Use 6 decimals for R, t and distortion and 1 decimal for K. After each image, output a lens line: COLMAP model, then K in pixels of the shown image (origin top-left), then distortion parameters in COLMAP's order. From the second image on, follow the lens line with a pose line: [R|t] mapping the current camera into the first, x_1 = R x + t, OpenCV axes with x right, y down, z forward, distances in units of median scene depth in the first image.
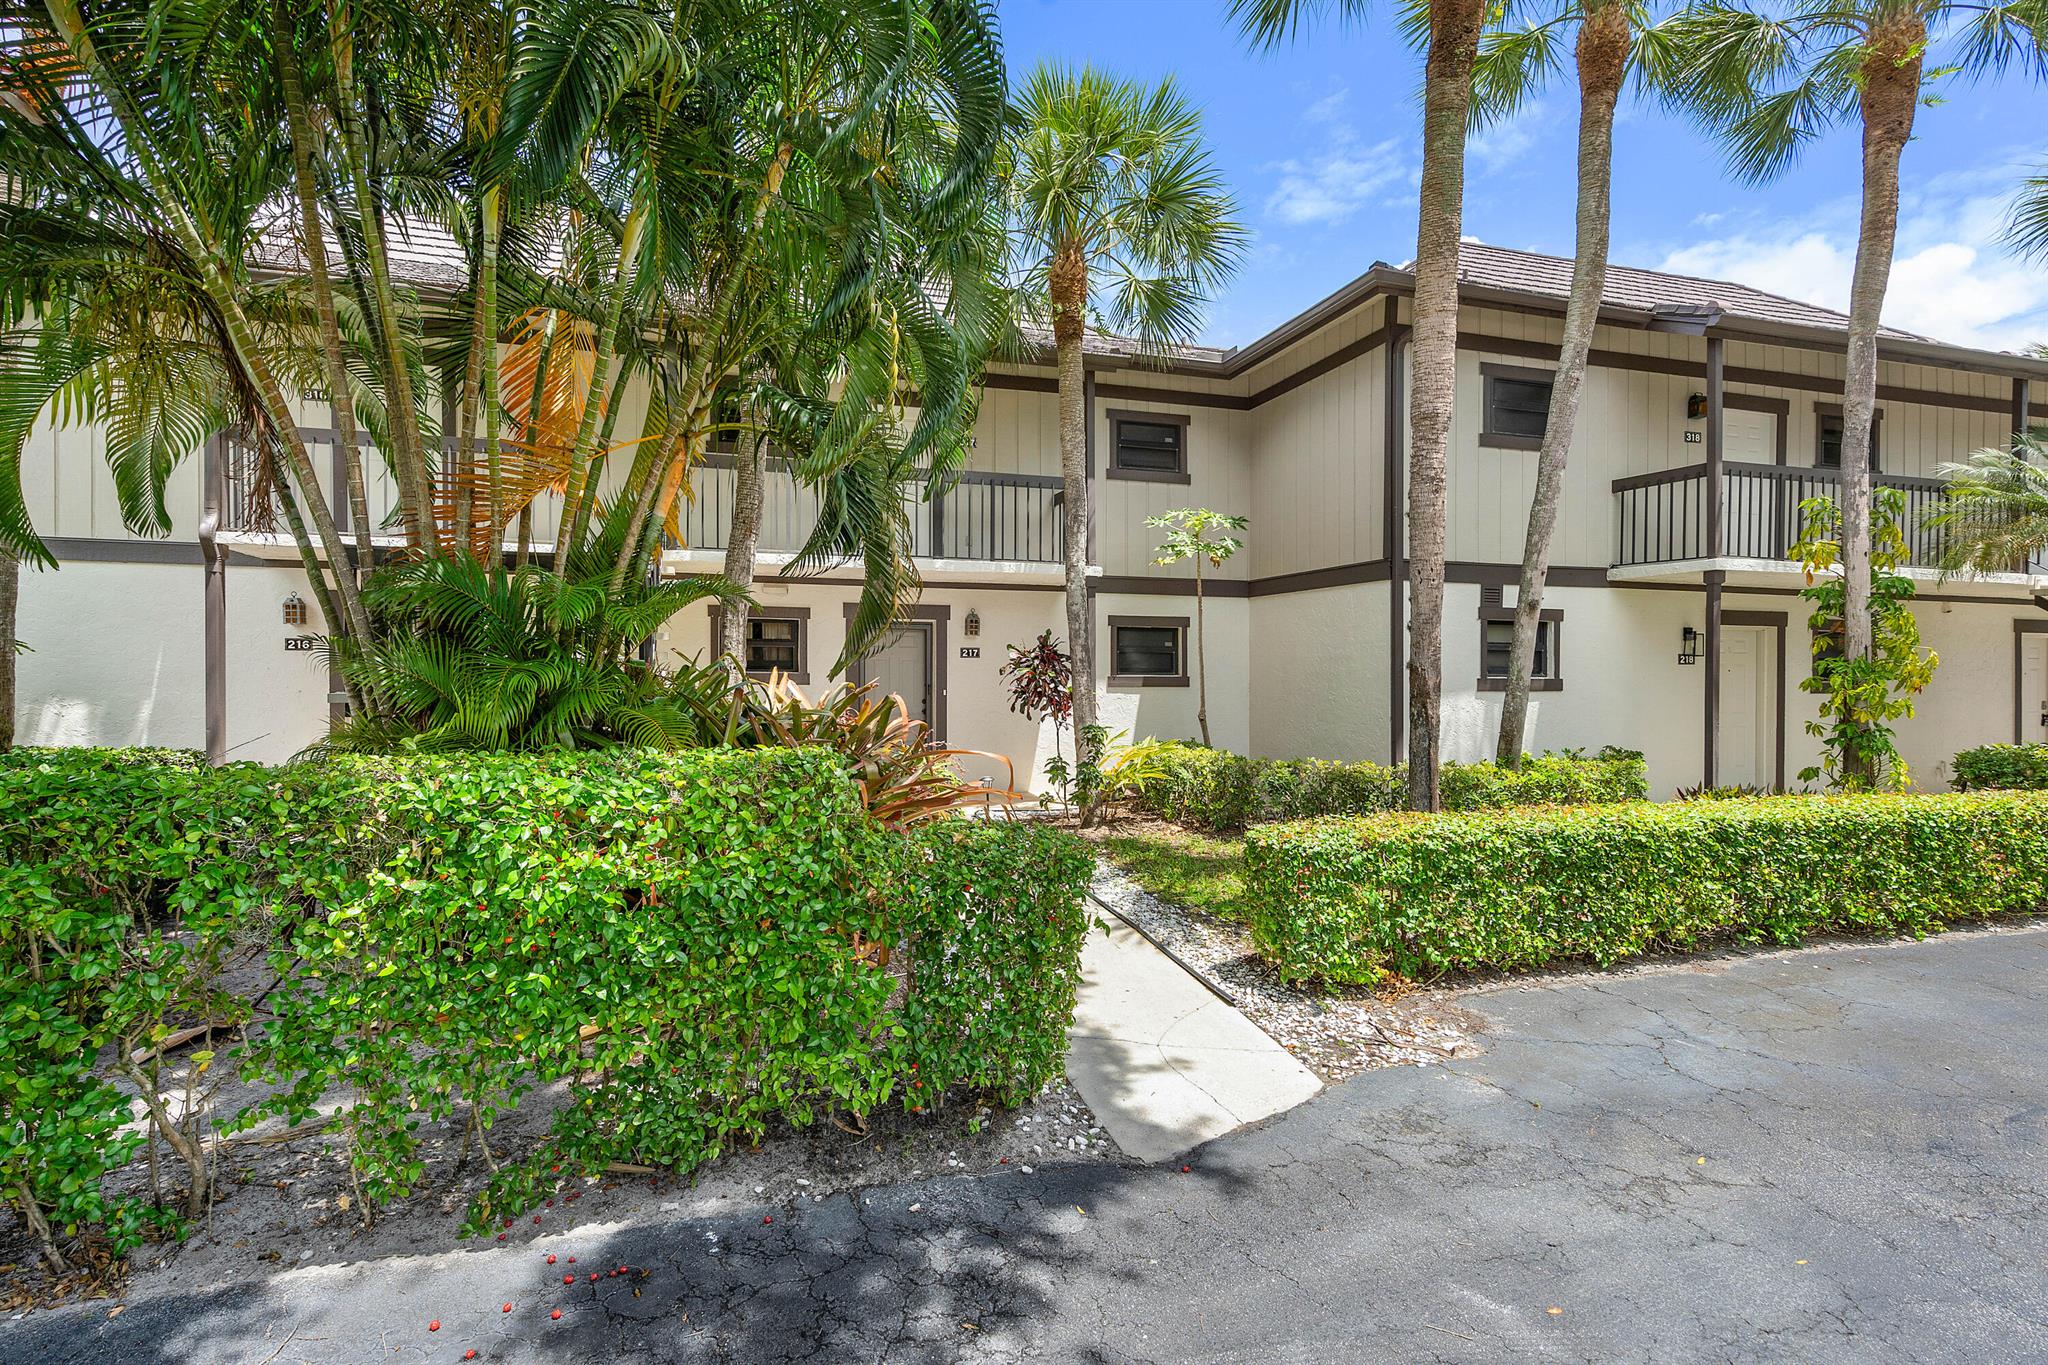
lens RADIAL K [[993.8, 0, 1029.2], [0, 993.8, 684.1], [0, 0, 1]] dist [0.000016, 0.000000]
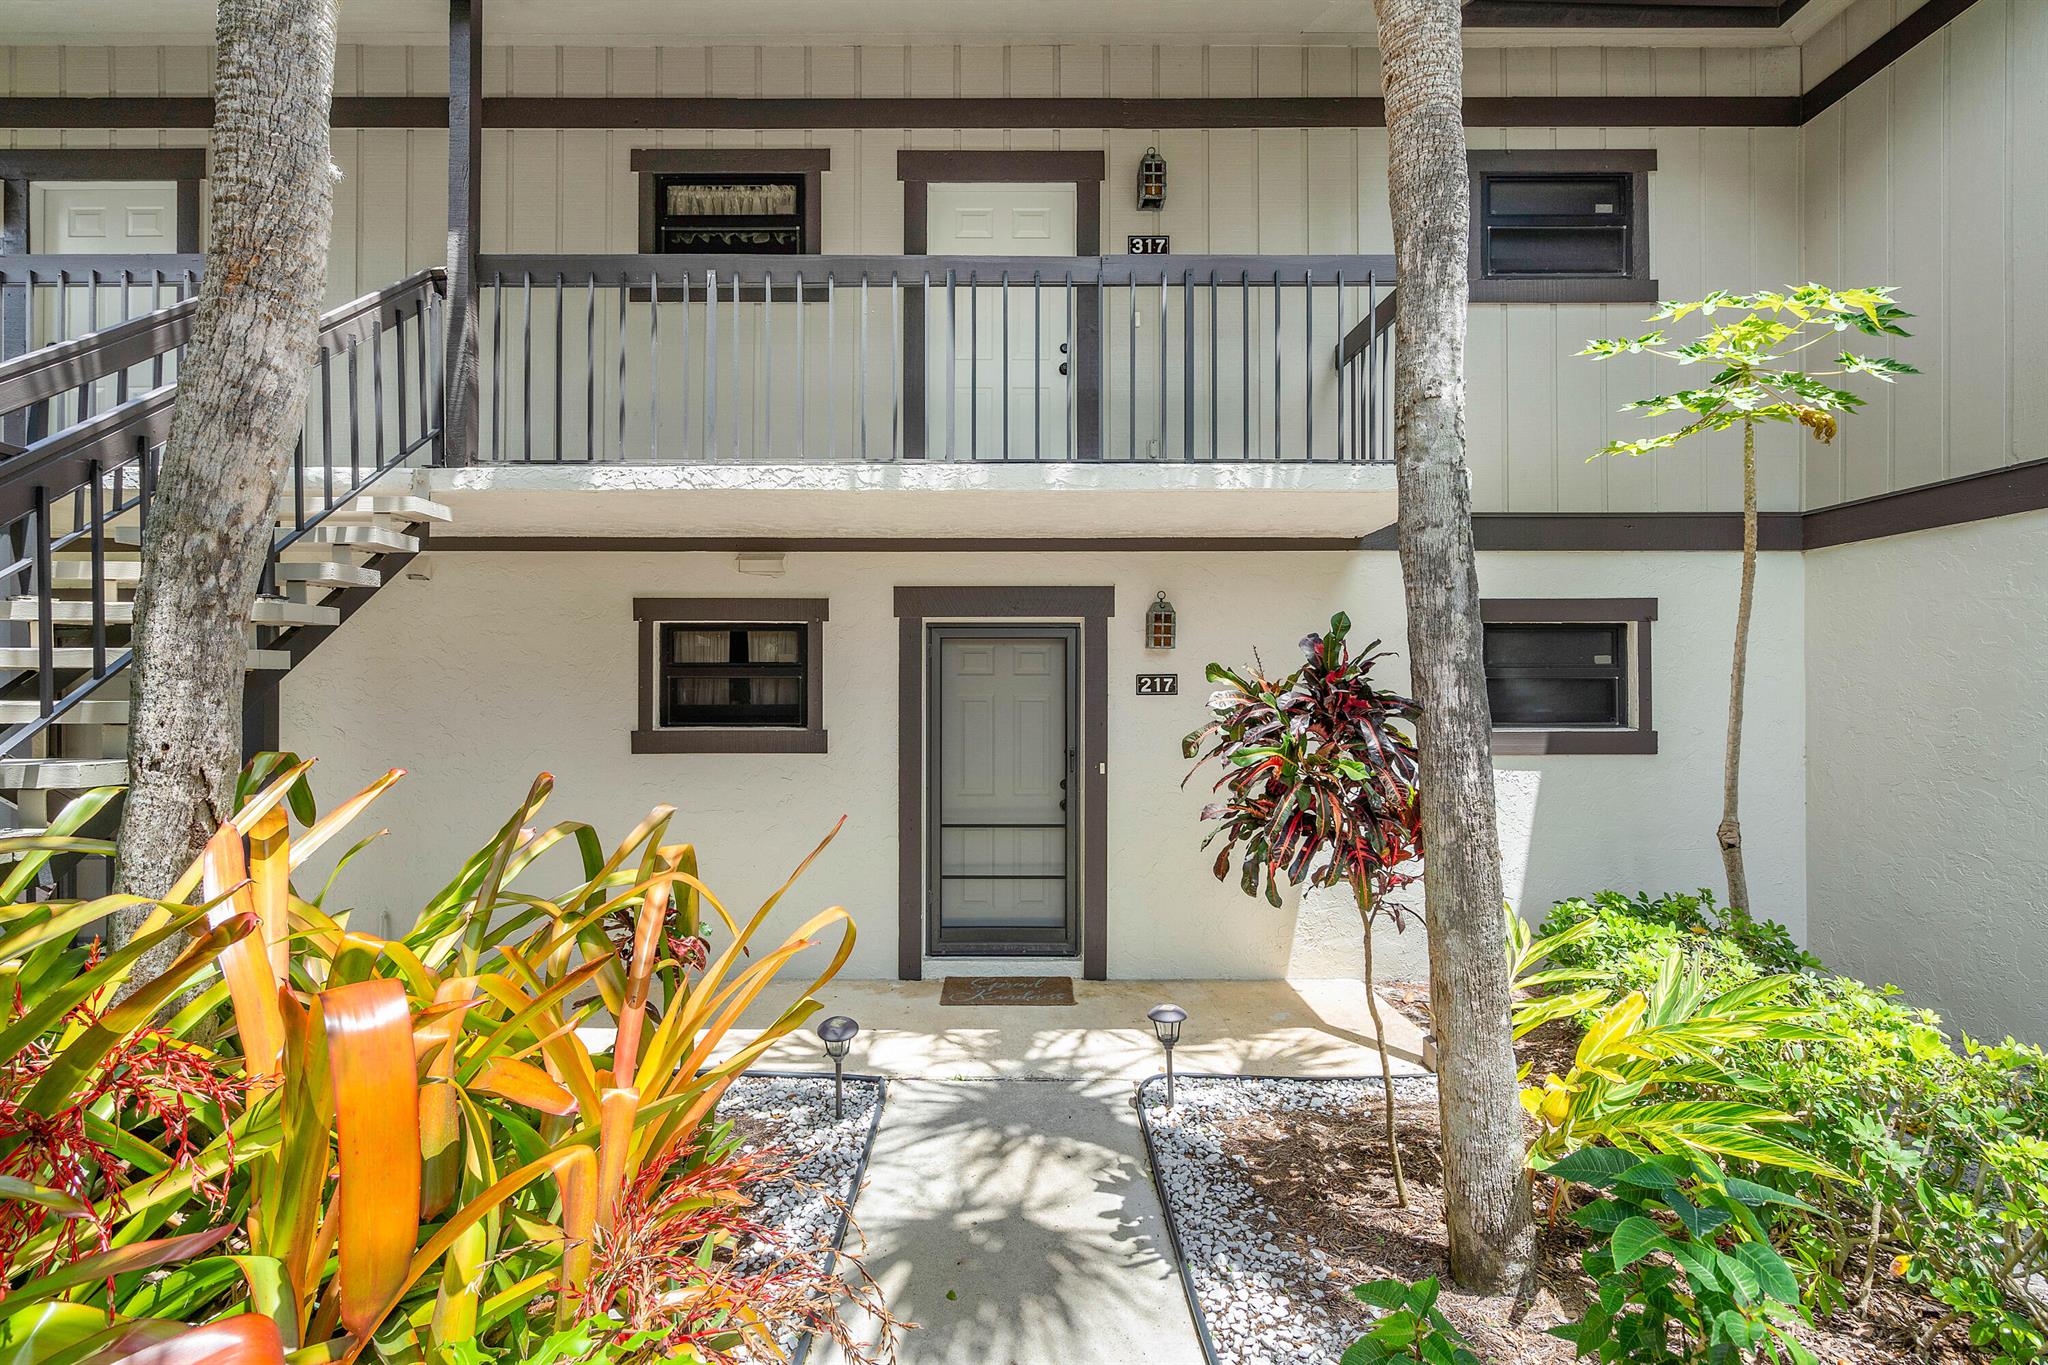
lens RADIAL K [[968.4, 0, 1017.2], [0, 968.4, 699.2], [0, 0, 1]] dist [0.000514, -0.000166]
pose [[0.960887, -0.006050, -0.276873, 0.005207], [0.004121, 0.999963, -0.007551, -0.021169], [0.276908, 0.006115, 0.960877, 0.537242]]
